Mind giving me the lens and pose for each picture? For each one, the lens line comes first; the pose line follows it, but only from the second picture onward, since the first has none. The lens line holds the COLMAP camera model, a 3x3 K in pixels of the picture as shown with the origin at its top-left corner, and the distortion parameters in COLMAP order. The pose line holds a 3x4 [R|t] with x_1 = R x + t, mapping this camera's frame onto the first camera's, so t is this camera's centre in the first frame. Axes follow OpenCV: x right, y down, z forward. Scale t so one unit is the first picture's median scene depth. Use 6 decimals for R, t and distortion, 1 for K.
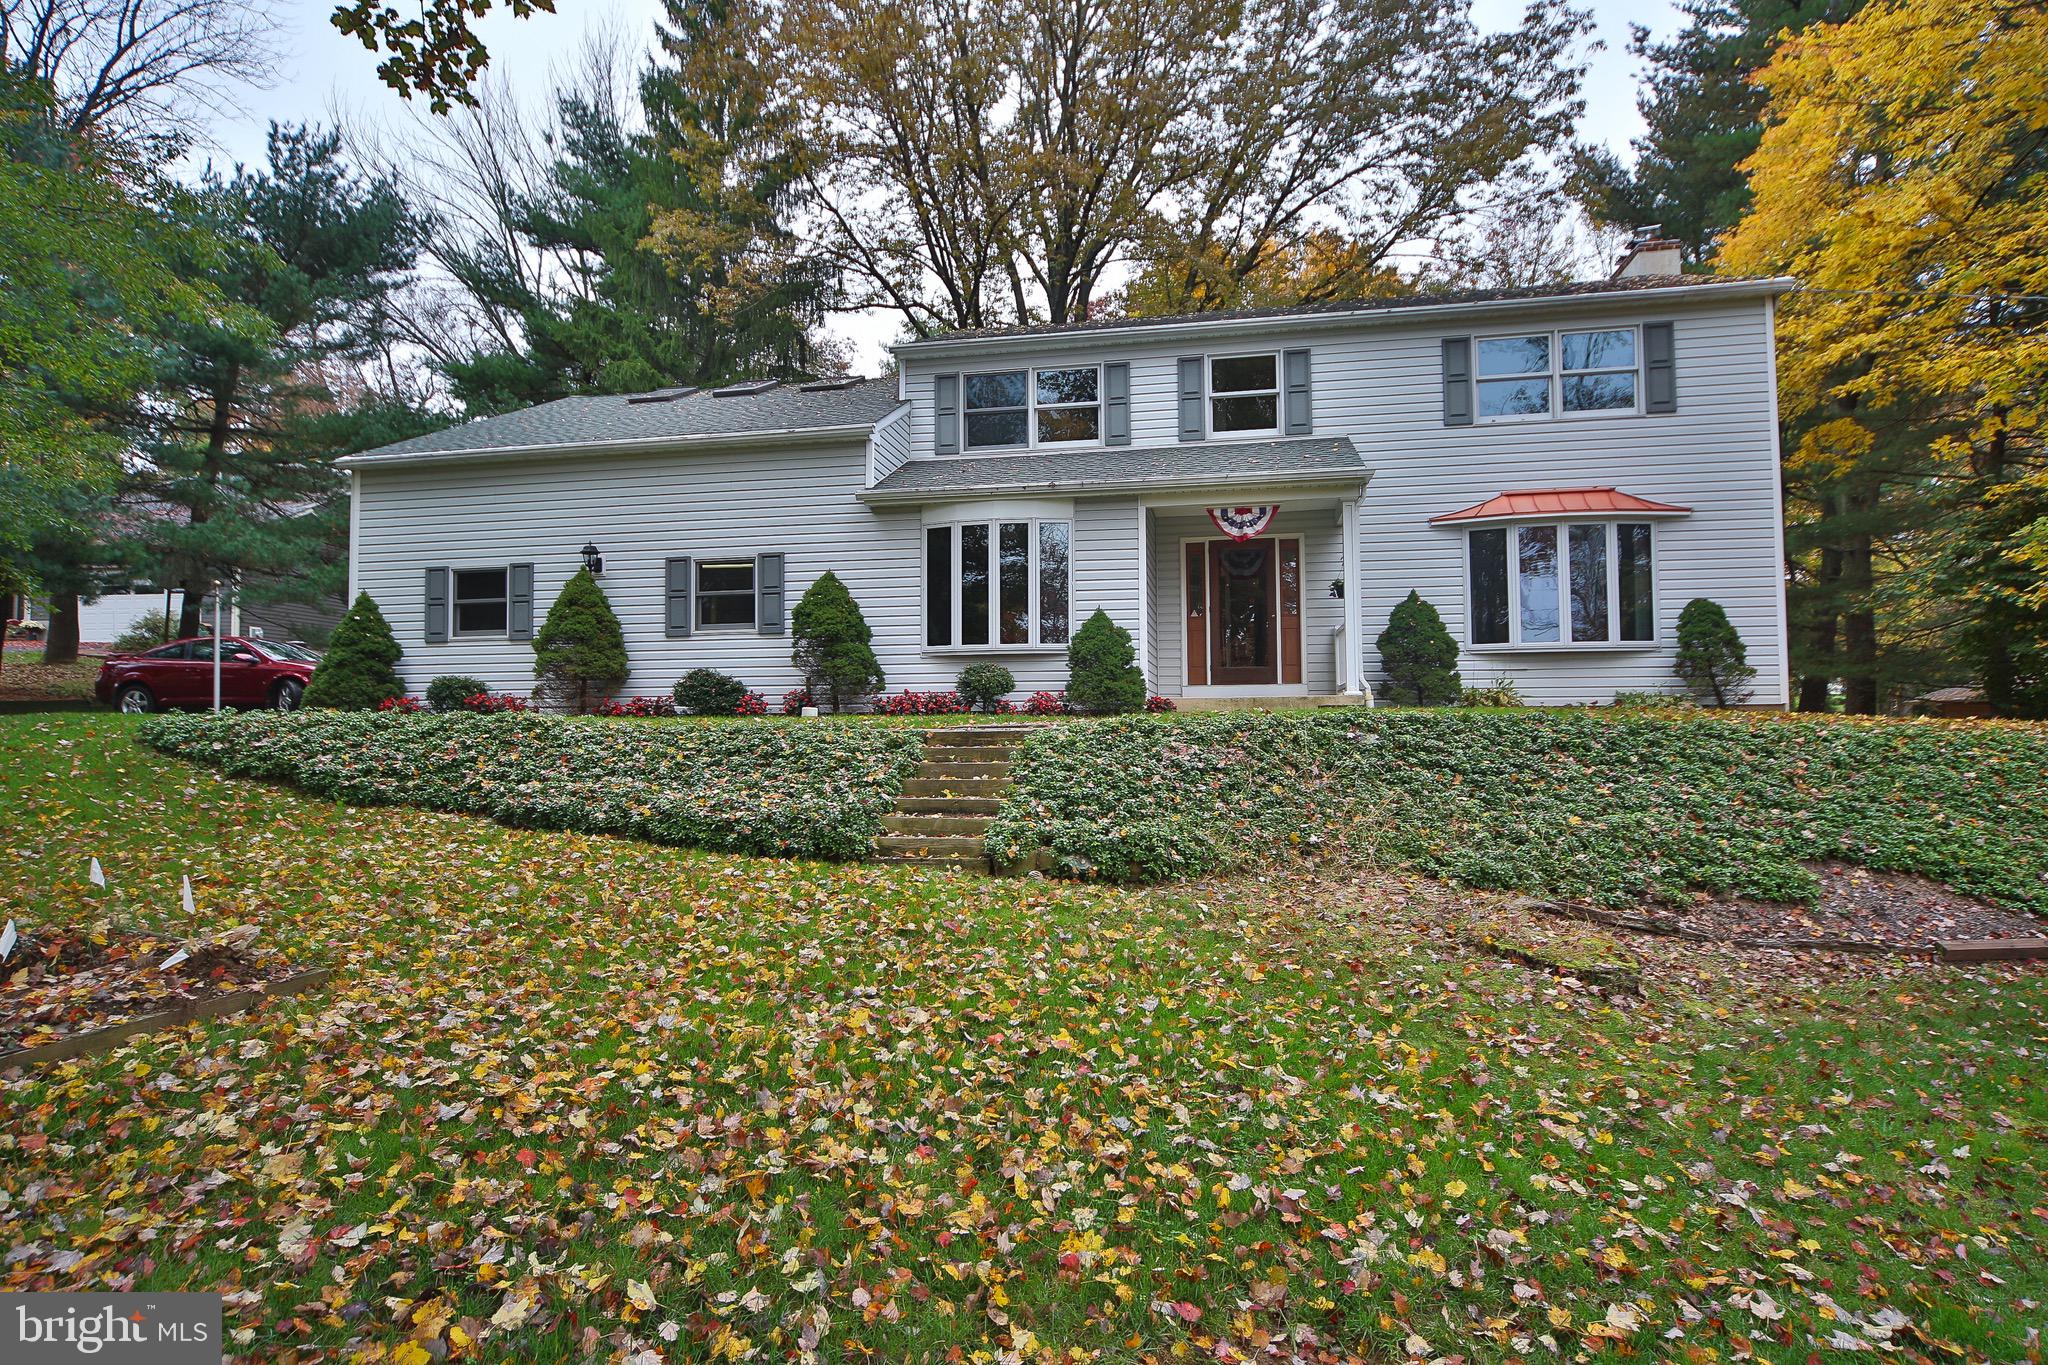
lens RADIAL K [[1121.6, 0, 1027.1], [0, 1121.6, 679.7], [0, 0, 1]] dist [0.003501, 0.000575]
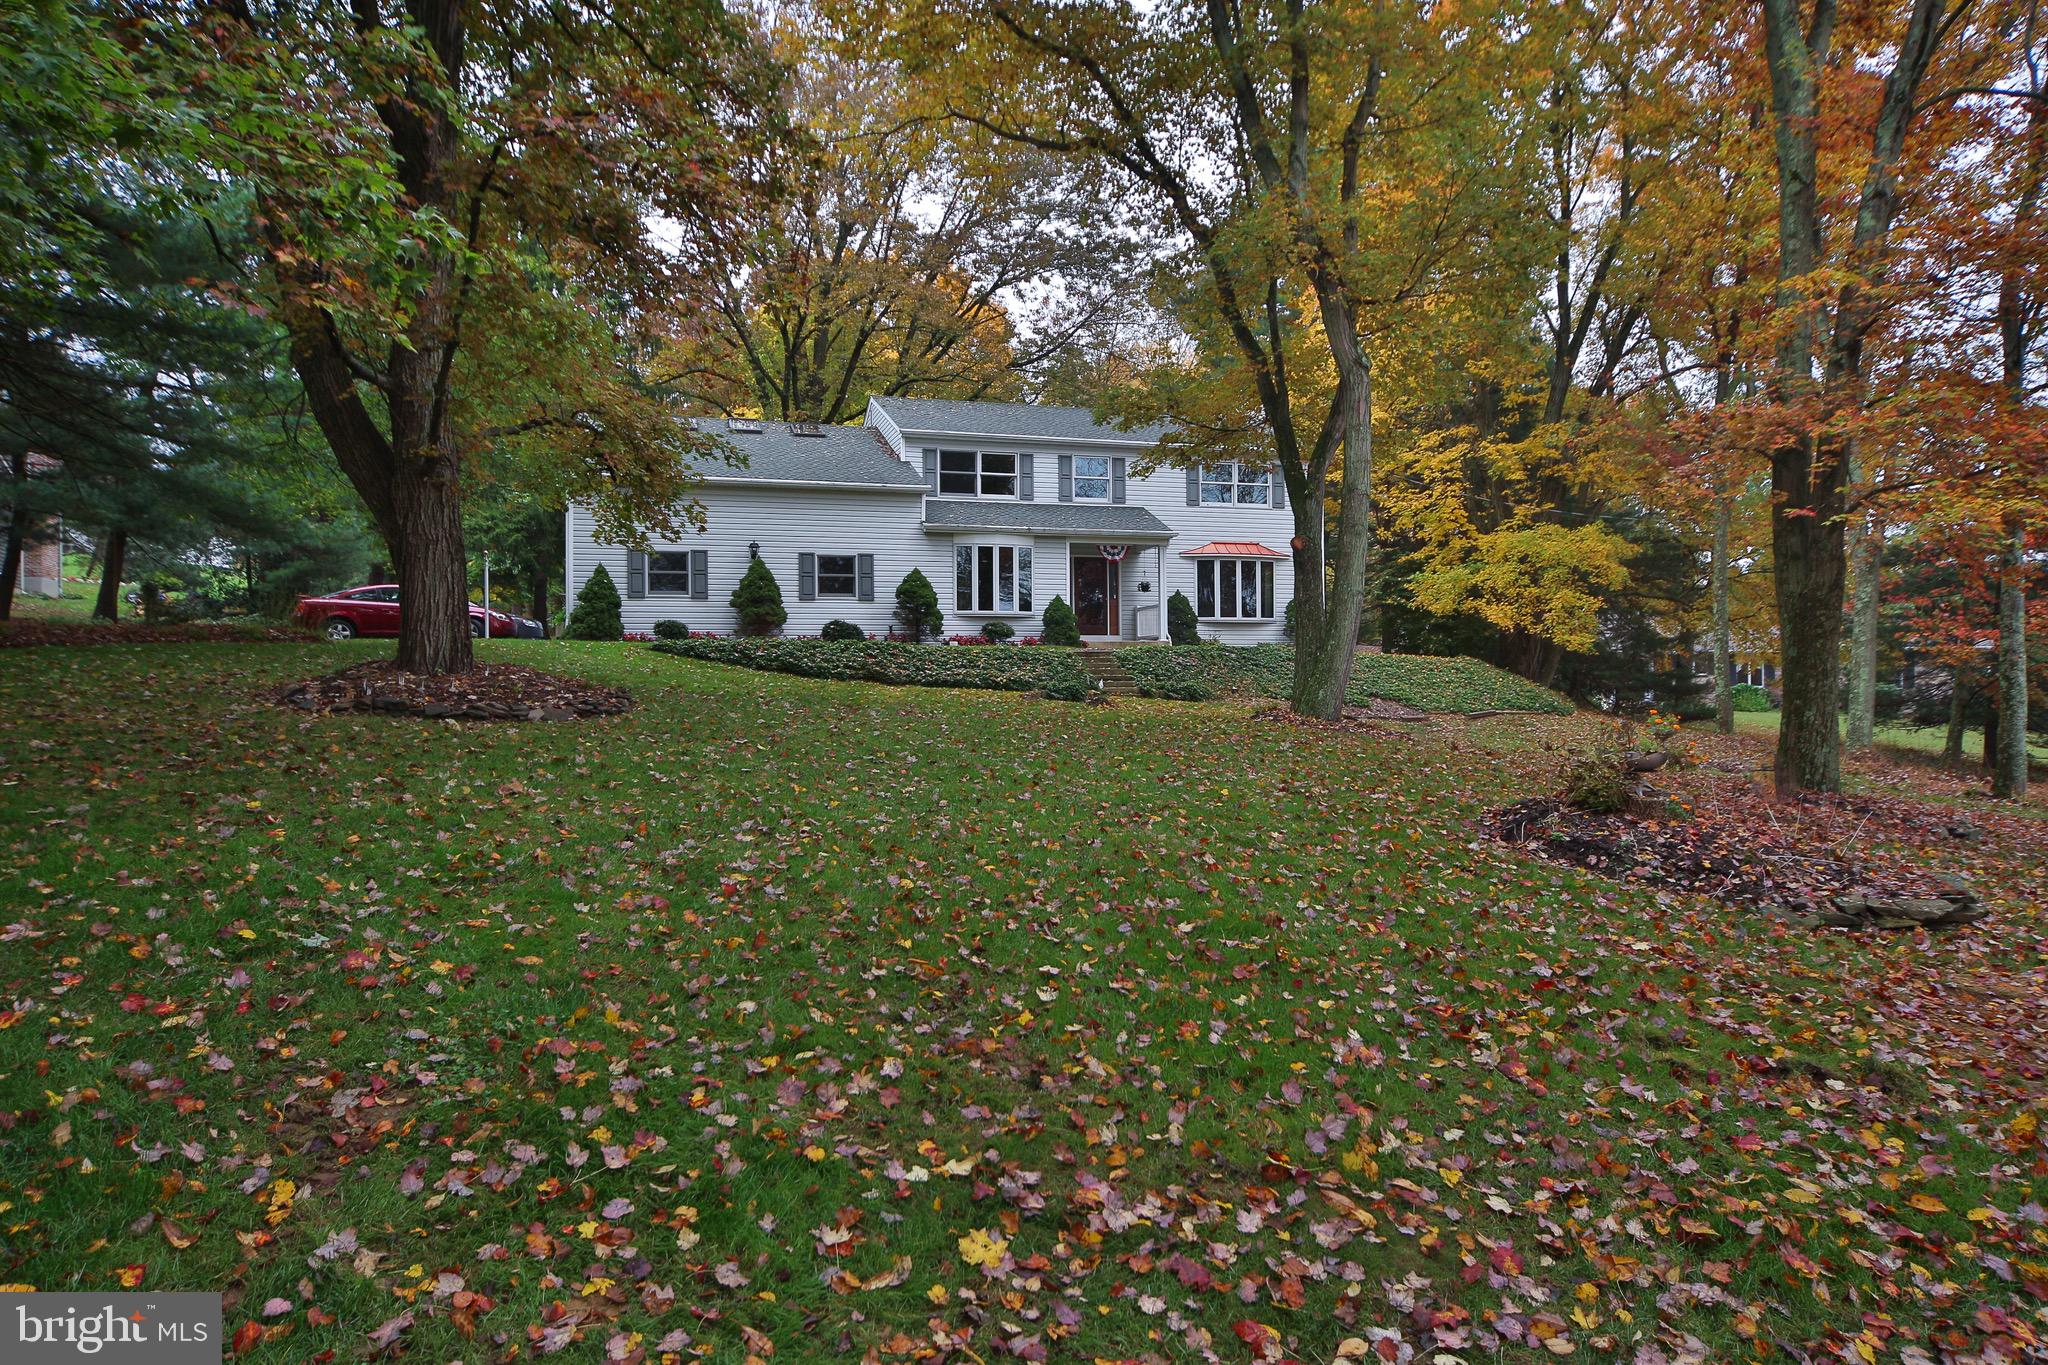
lens RADIAL K [[1232.2, 0, 1021.9], [0, 1232.2, 680.7], [0, 0, 1]] dist [-0.000306, -0.000018]
pose [[0.897837, 0.005030, 0.440299, -0.873264], [-0.021969, 0.999201, 0.033383, 0.015506], [-0.439780, -0.039646, 0.897230, -0.858790]]
